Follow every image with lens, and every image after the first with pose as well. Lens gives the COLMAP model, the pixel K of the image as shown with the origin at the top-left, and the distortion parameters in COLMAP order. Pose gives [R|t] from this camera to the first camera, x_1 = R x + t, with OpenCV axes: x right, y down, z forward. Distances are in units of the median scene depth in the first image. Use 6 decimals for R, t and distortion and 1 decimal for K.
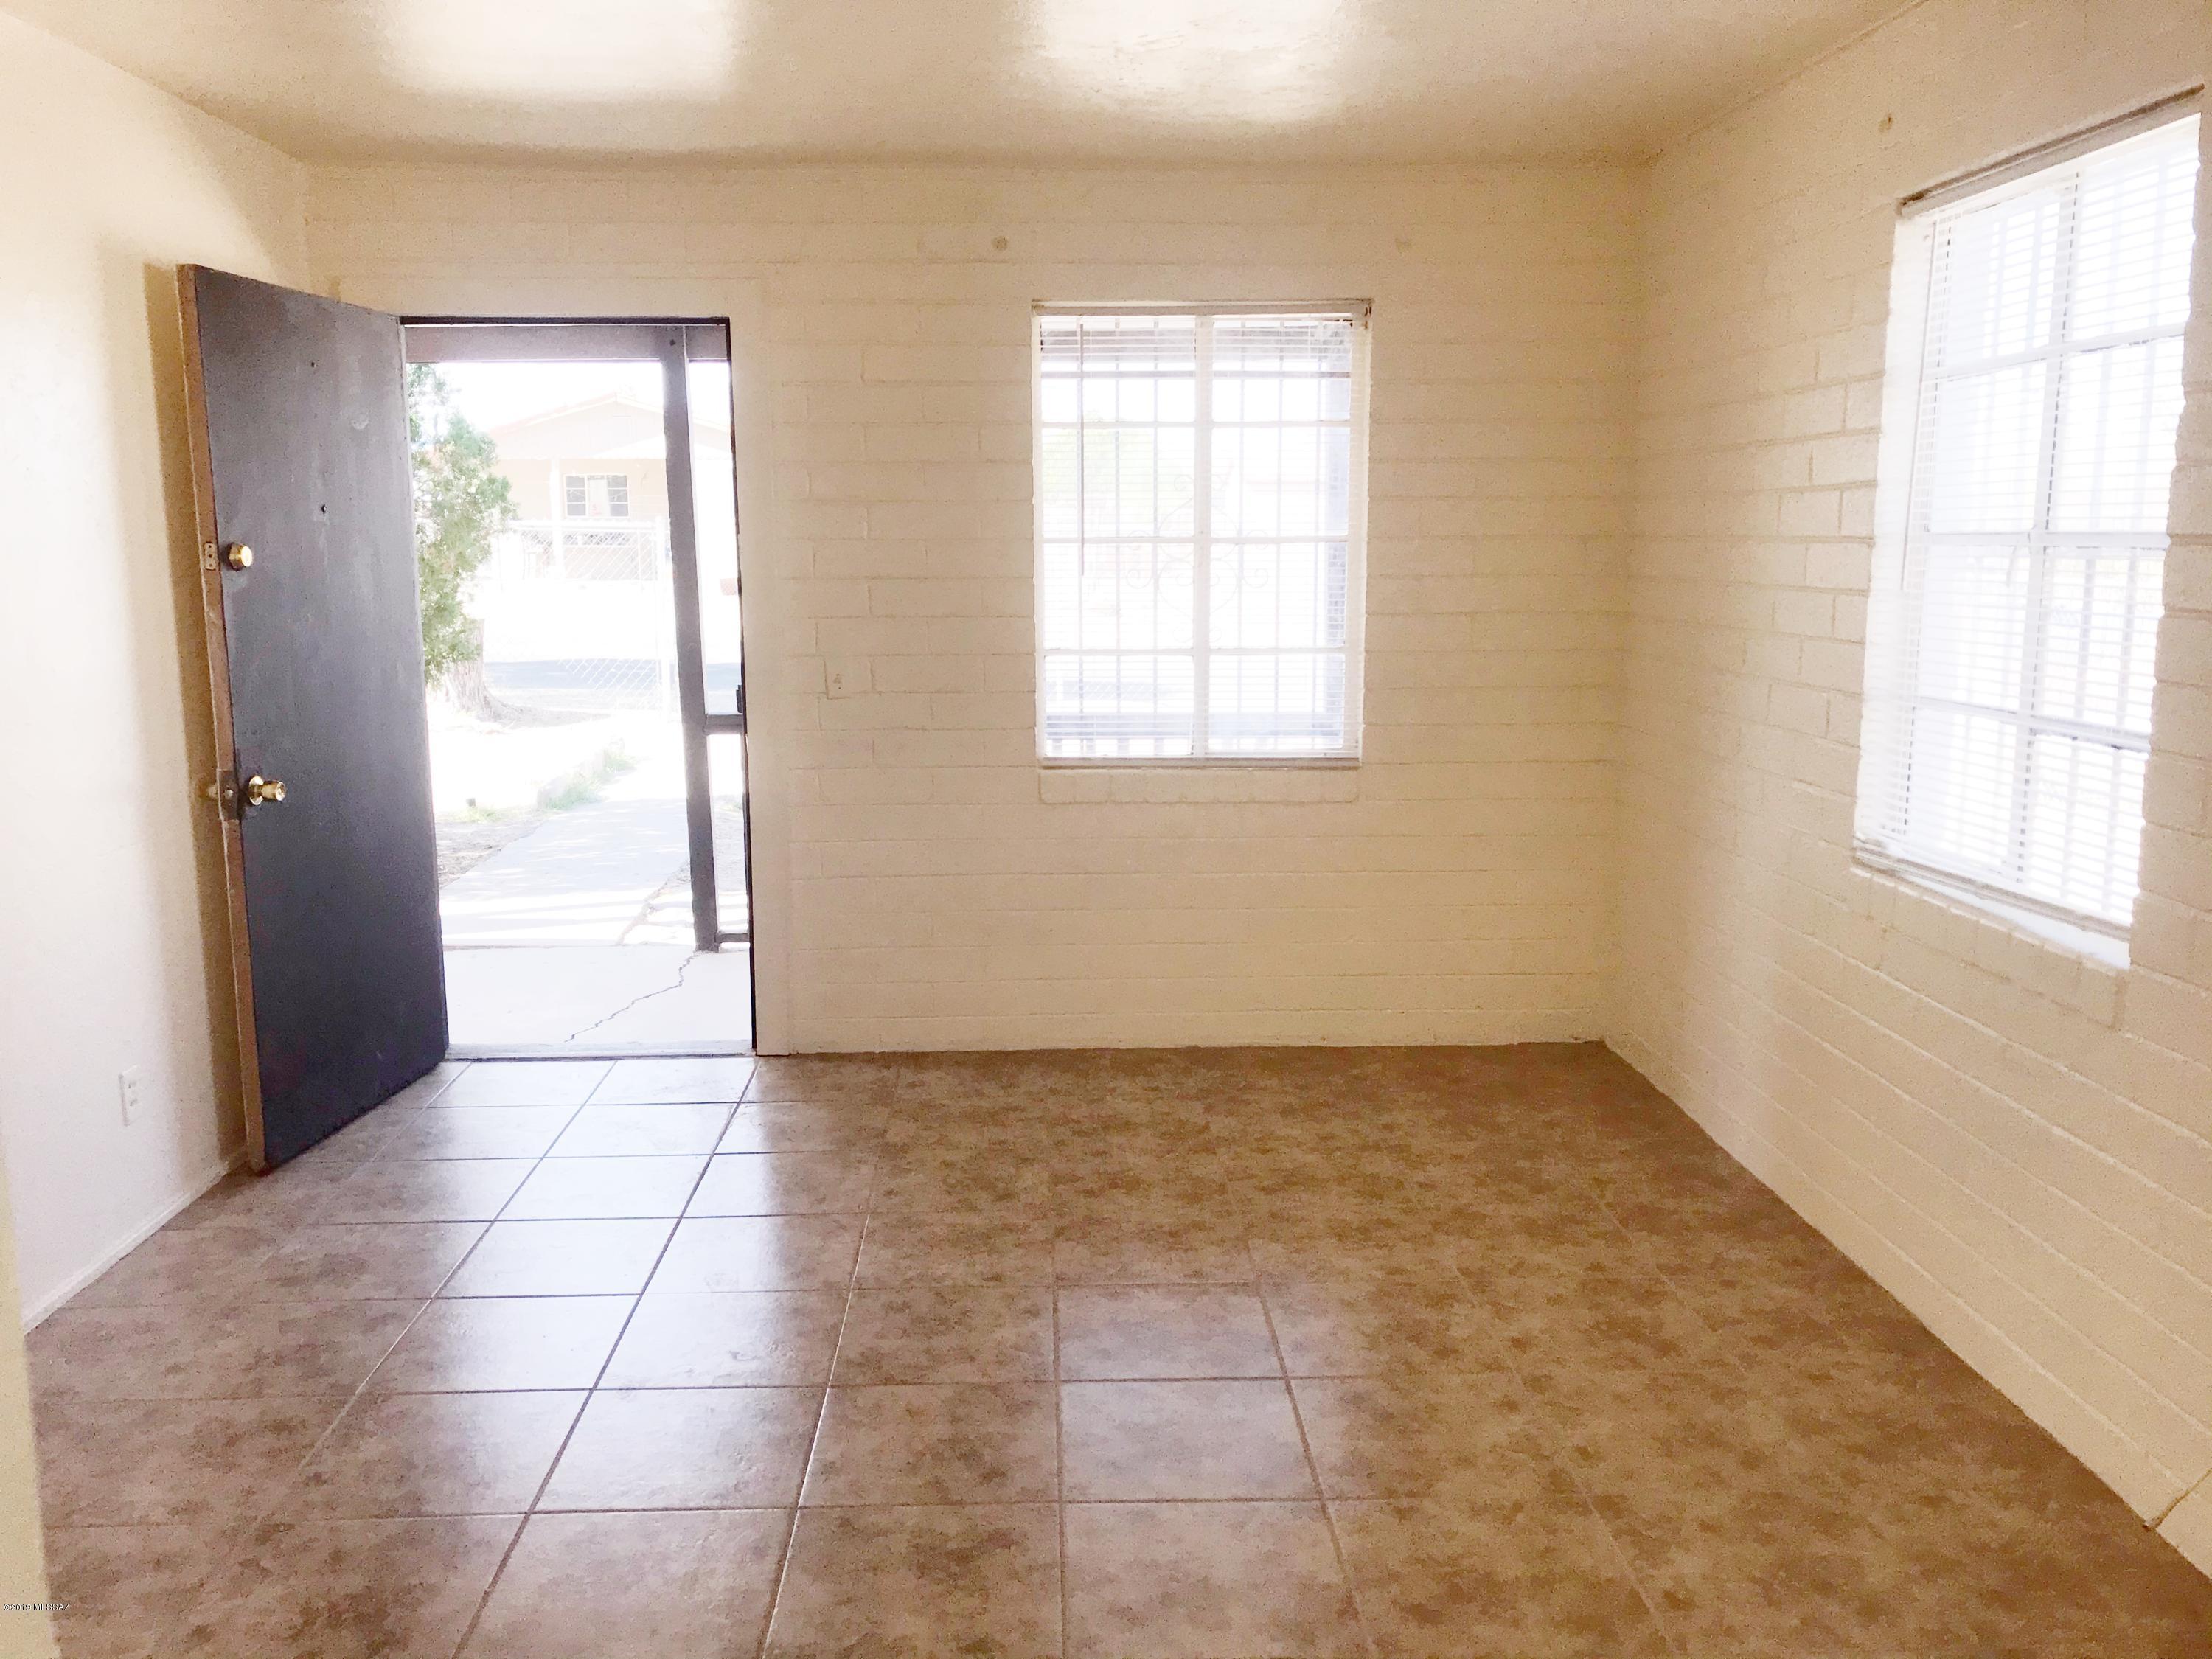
lens RADIAL K [[1825.2, 0, 1095.4], [0, 1825.2, 811.8], [0, 0, 1]] dist [0.055583, -0.062218]
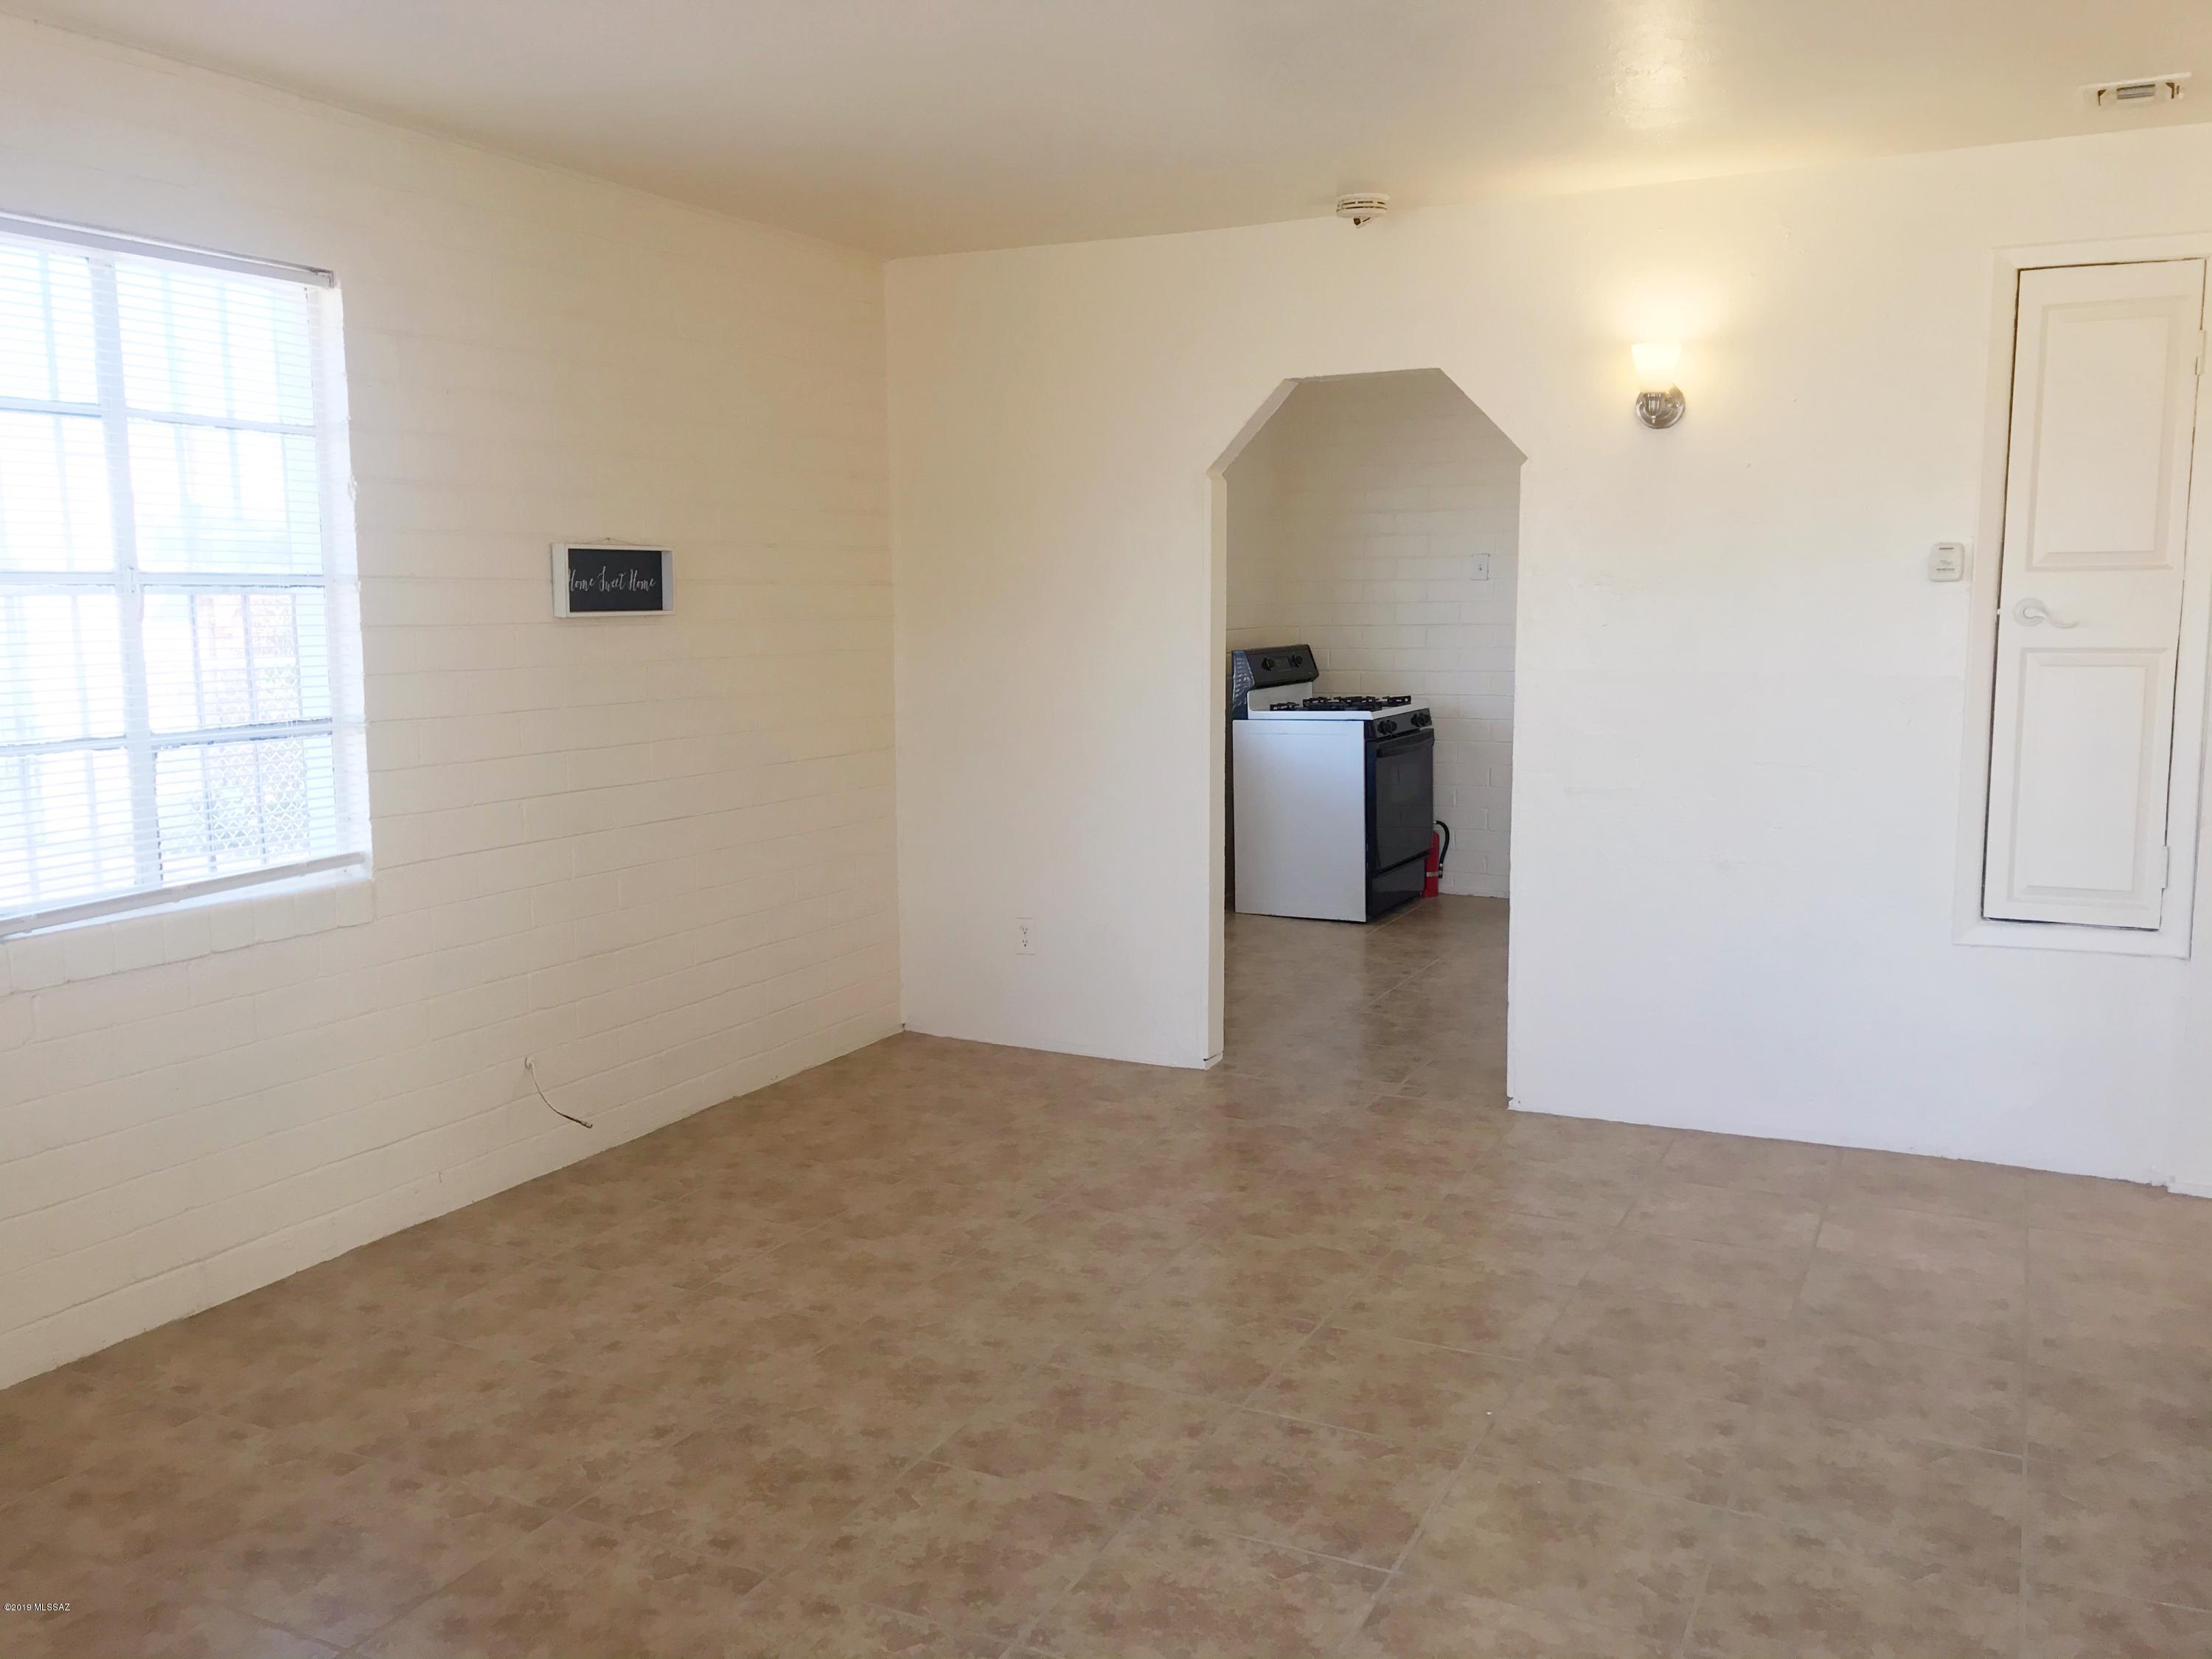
lens RADIAL K [[1825.2, 0, 1096.8], [0, 1825.2, 825.3], [0, 0, 1]] dist [0.055583, -0.062218]
pose [[-0.874492, -0.054579, 0.481960, -0.382563], [0.082037, 0.962691, 0.257869, -0.170079], [-0.478053, 0.265043, -0.837387, 1.182771]]
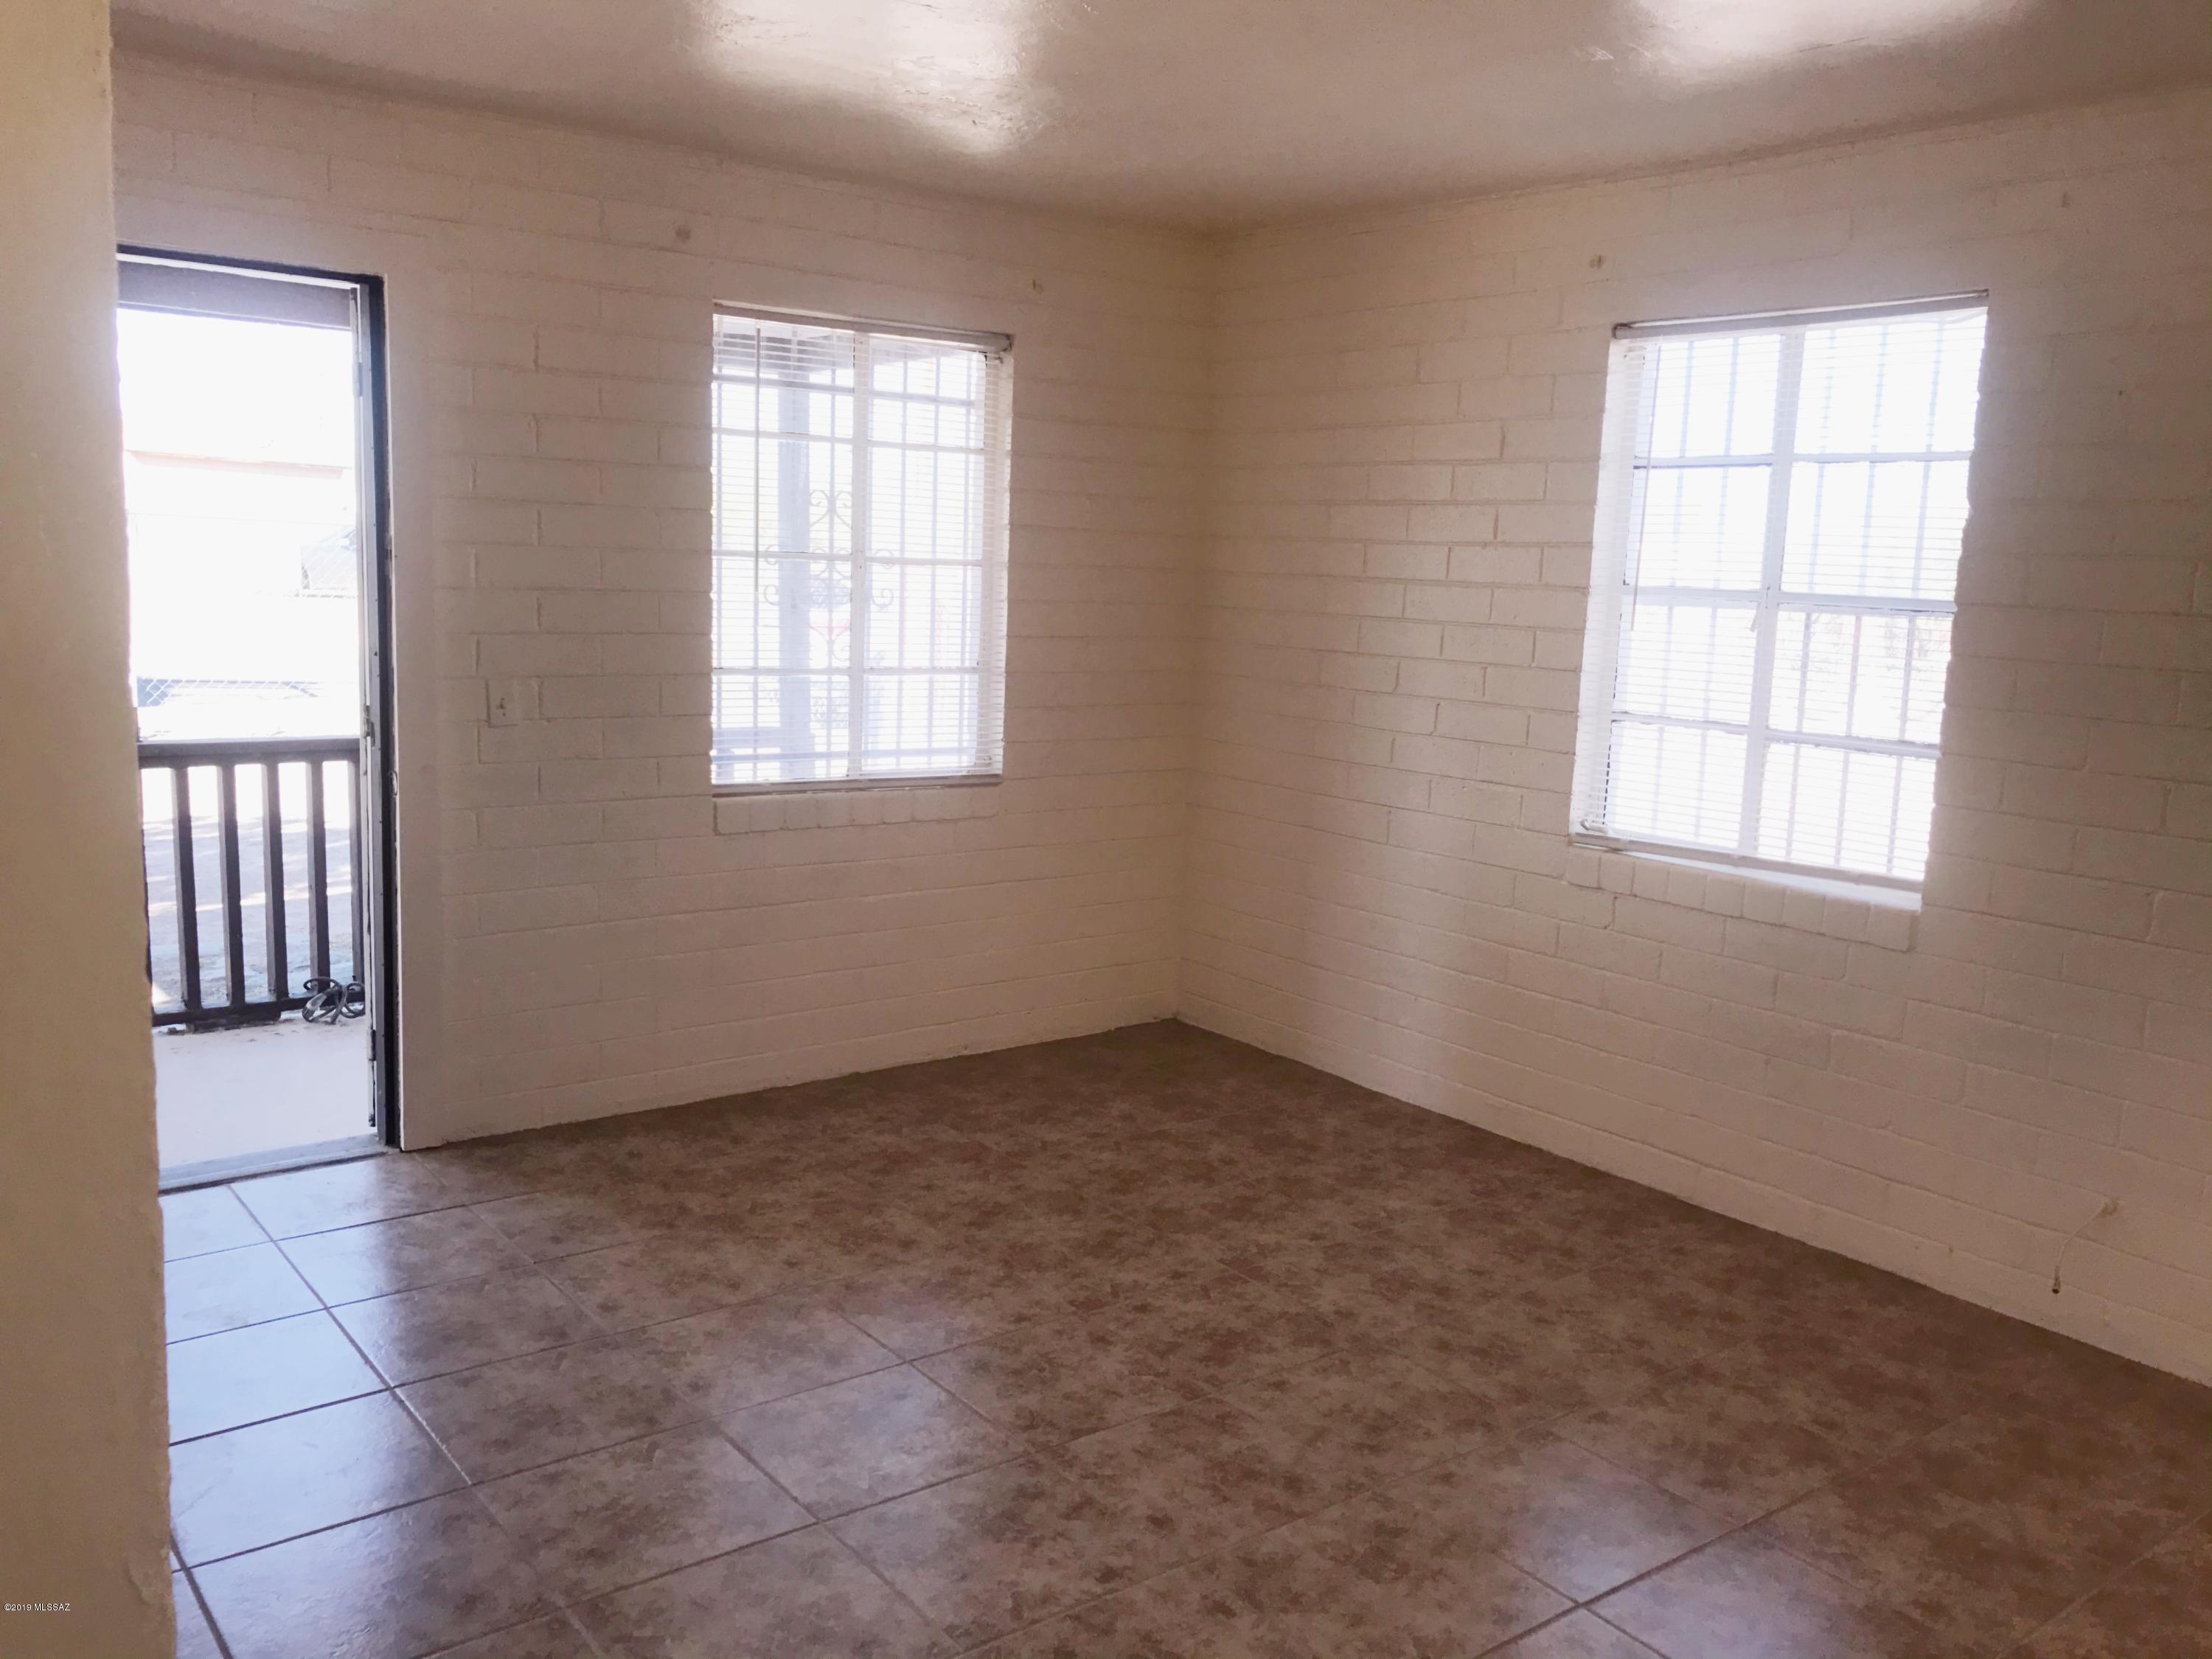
lens RADIAL K [[1825.2, 0, 1107.8], [0, 1825.2, 819.0], [0, 0, 1]] dist [0.055583, -0.062218]
pose [[0.811072, -0.051021, 0.582717, -0.466602], [0.047340, 0.998646, 0.021548, -0.026594], [-0.583028, 0.010109, 0.812389, 0.137094]]
